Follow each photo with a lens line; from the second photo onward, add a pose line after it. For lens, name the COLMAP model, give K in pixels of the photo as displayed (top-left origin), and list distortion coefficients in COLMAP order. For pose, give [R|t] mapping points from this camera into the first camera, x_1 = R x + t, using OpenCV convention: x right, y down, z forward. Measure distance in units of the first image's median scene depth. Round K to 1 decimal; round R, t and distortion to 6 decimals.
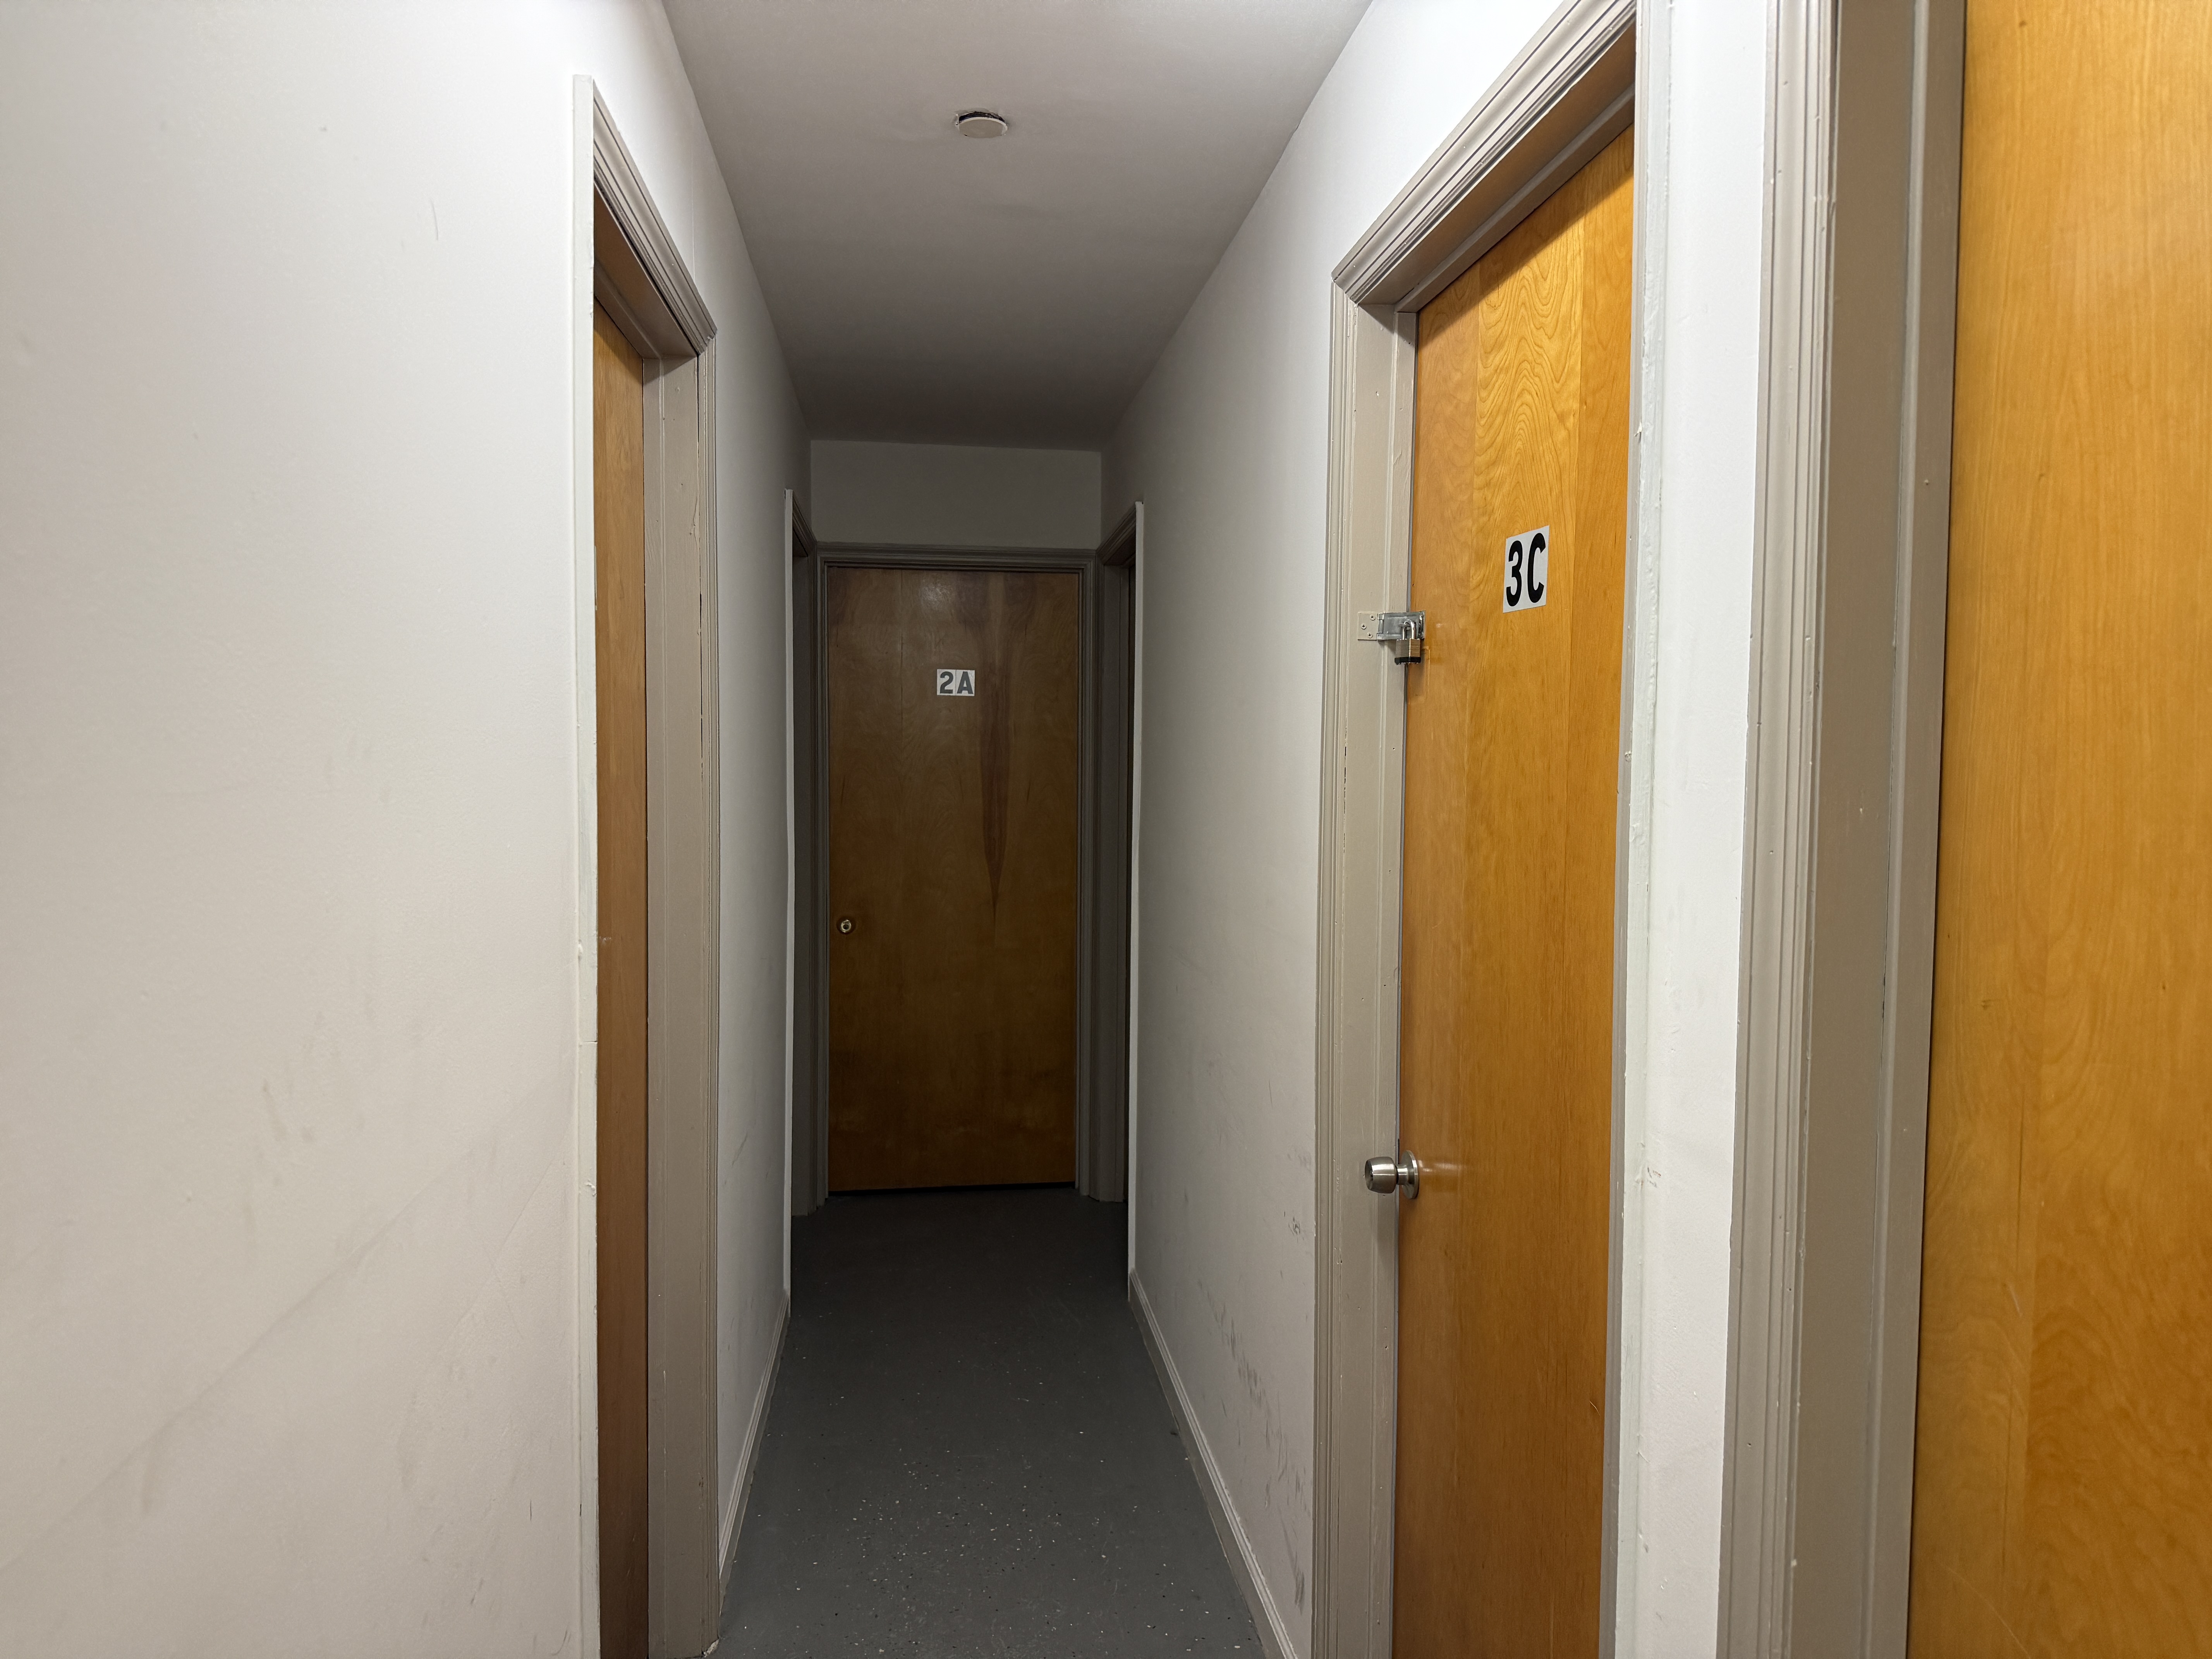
lens RADIAL K [[1523.9, 0, 1116.2], [0, 1523.9, 828.0], [0, 0, 1]] dist [0.012543, 0.000127]
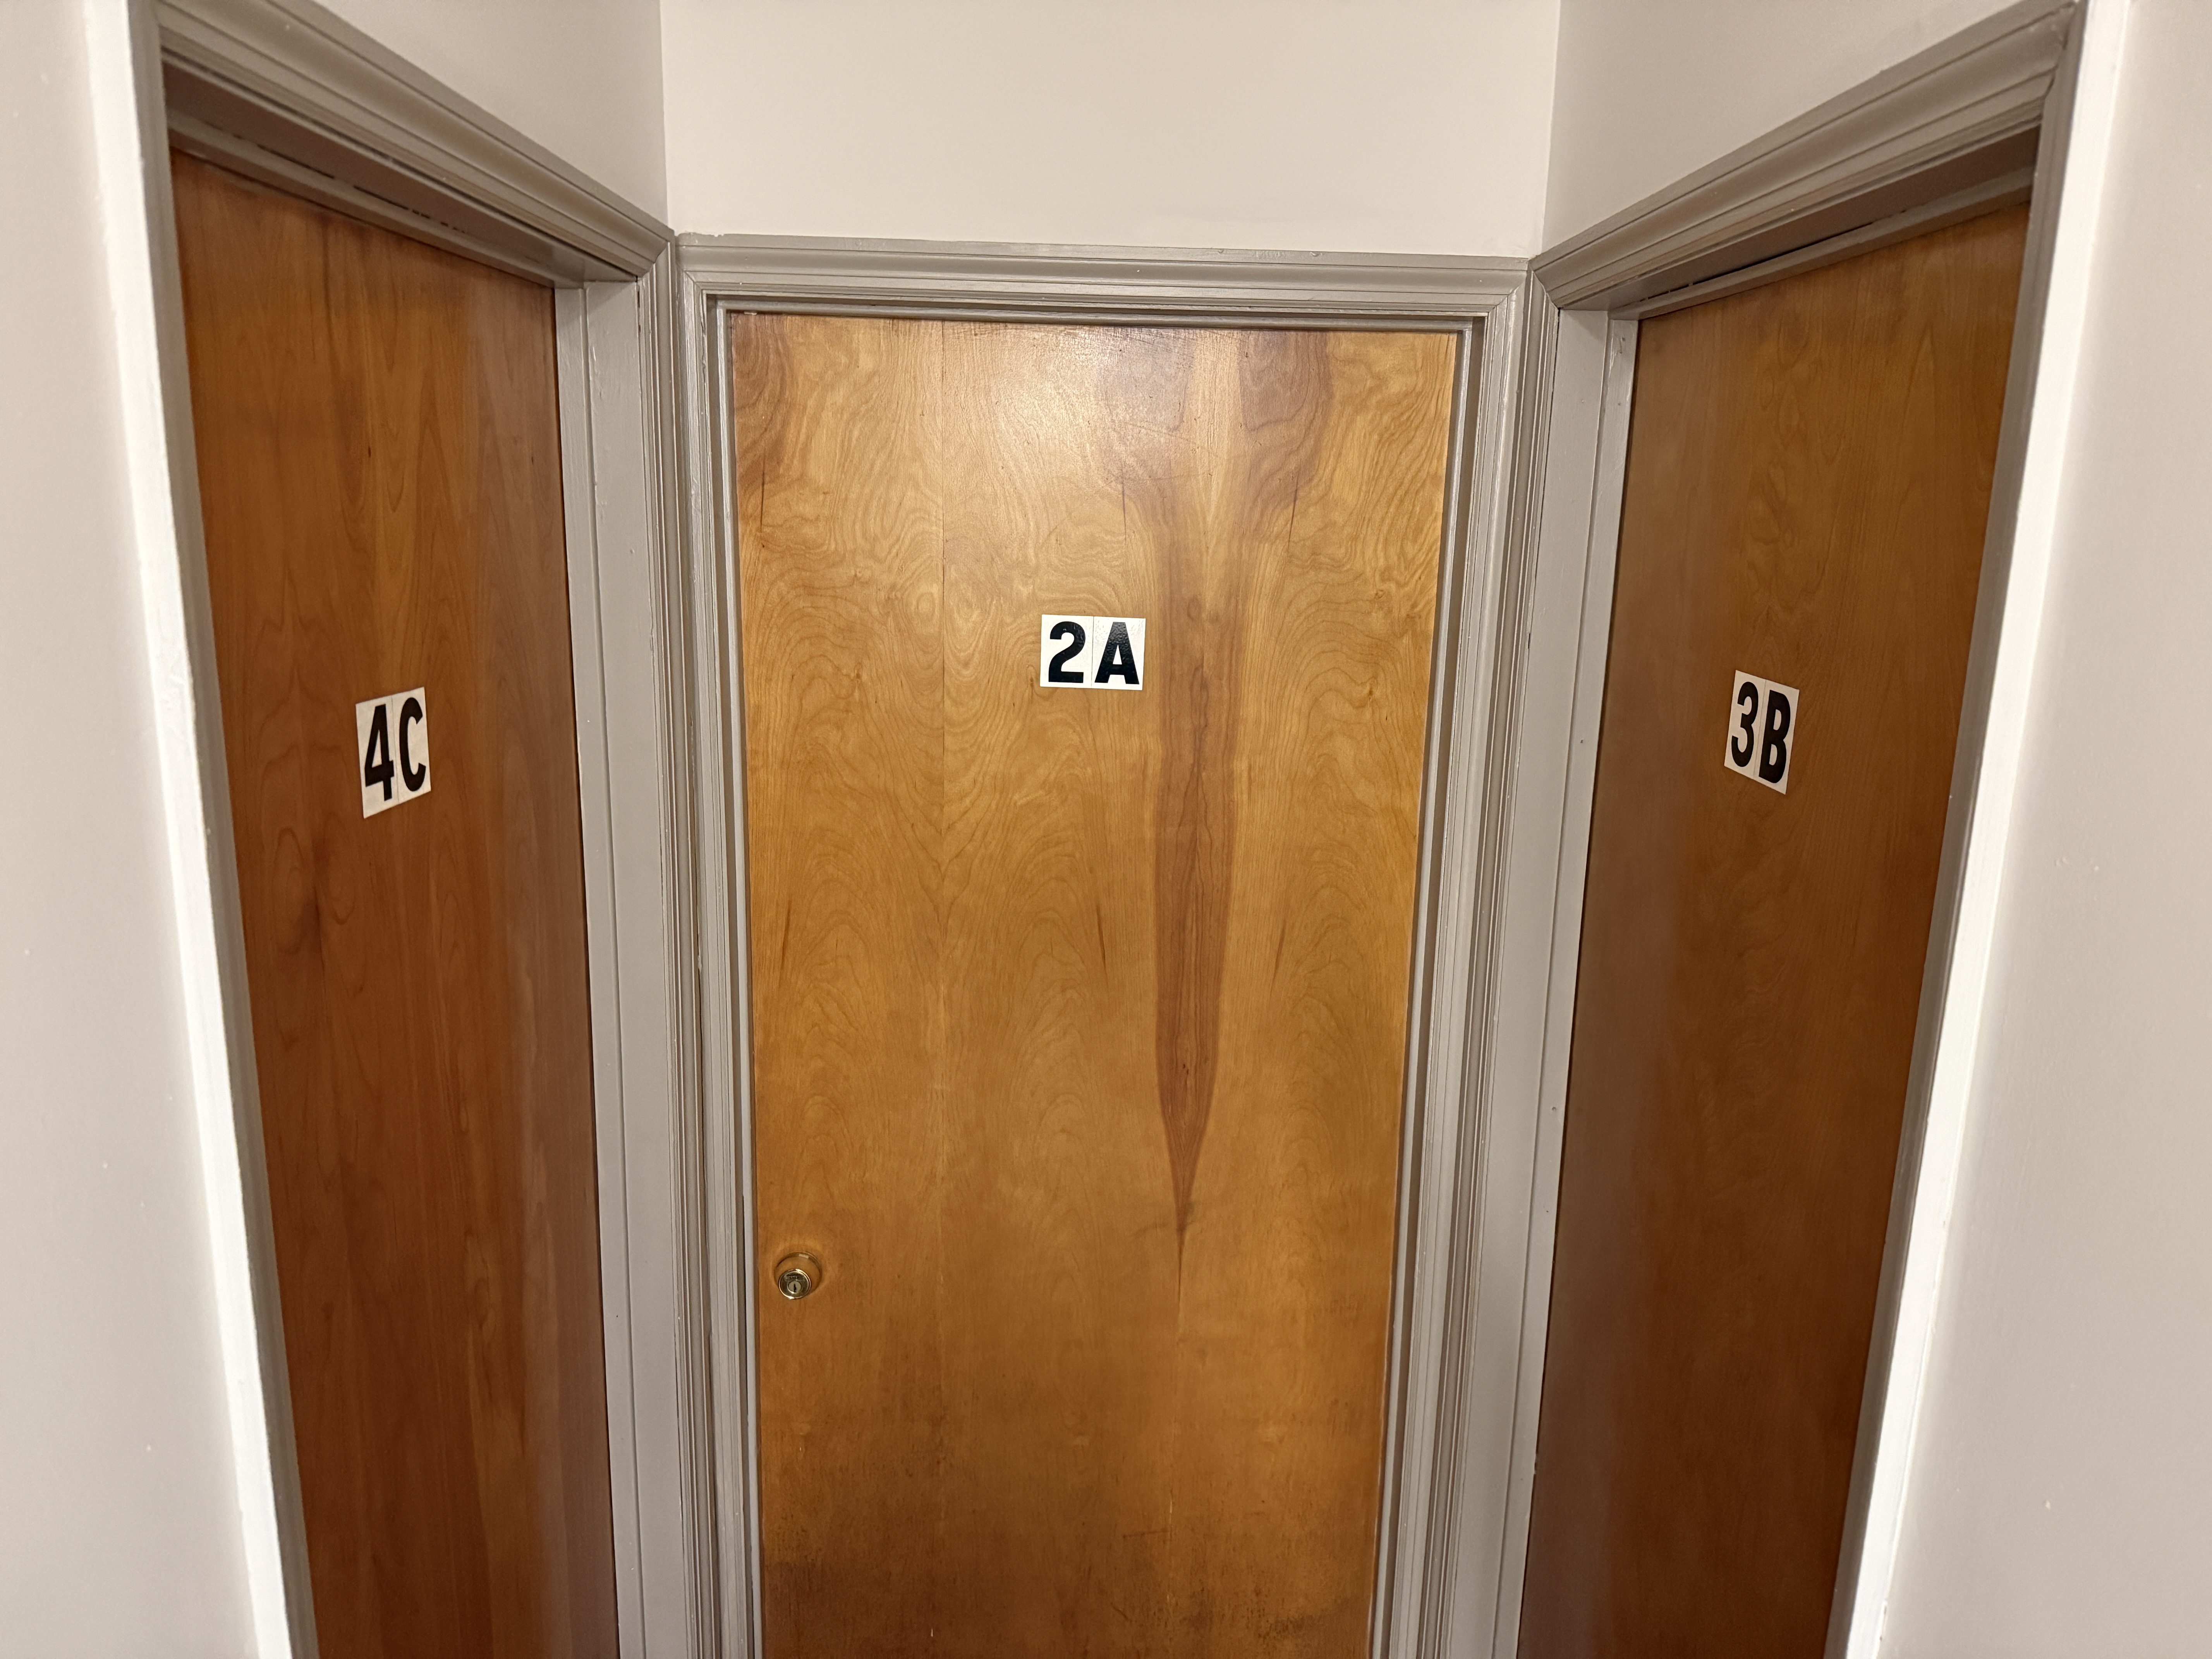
lens RADIAL K [[1523.9, 0, 1093.7], [0, 1523.9, 837.8], [0, 0, 1]] dist [0.012543, 0.000127]
pose [[0.992292, 0.041458, -0.116782, -0.061455], [-0.020064, 0.983693, 0.178732, -0.116212], [0.122288, -0.175011, 0.976943, 0.644788]]
